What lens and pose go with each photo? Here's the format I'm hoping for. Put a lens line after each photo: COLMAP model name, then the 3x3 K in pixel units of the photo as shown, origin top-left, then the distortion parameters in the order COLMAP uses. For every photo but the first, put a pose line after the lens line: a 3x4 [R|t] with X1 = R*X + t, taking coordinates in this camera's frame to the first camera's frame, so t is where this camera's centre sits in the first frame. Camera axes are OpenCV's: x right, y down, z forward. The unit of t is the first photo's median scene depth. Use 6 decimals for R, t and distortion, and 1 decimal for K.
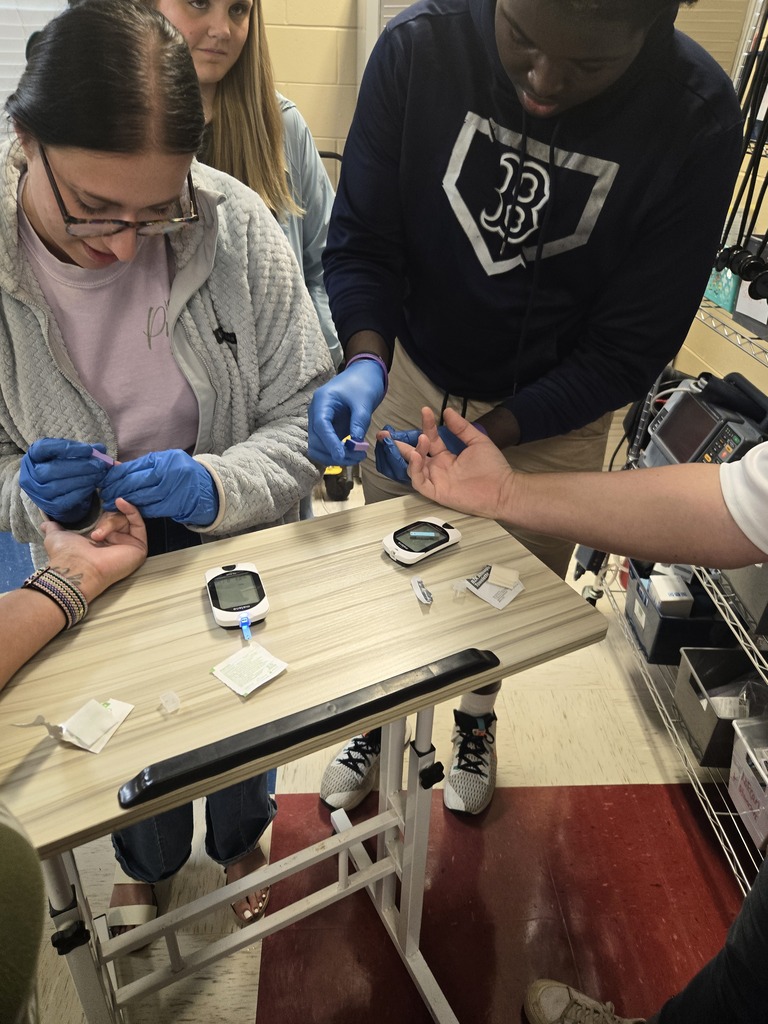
lens RADIAL K [[676.6, 0, 384.0], [0, 676.6, 512.0], [0, 0, 1]] dist [0.033350, -0.032300]
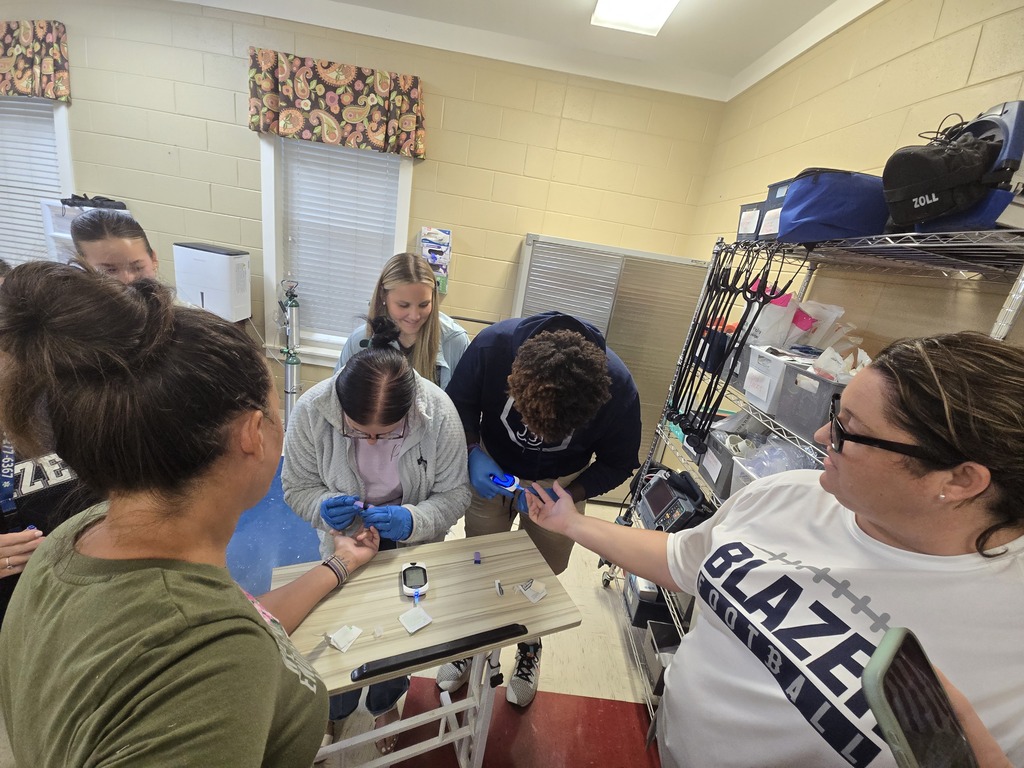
lens RADIAL K [[441.0, 0, 512.0], [0, 441.0, 384.0], [0, 0, 1]] dist [0.000213, -0.000539]
pose [[0.990634, 0.135071, -0.020018, 0.022079], [-0.136350, 0.970659, -0.198065, -0.148725], [-0.007322, 0.198939, 0.979984, -0.311311]]
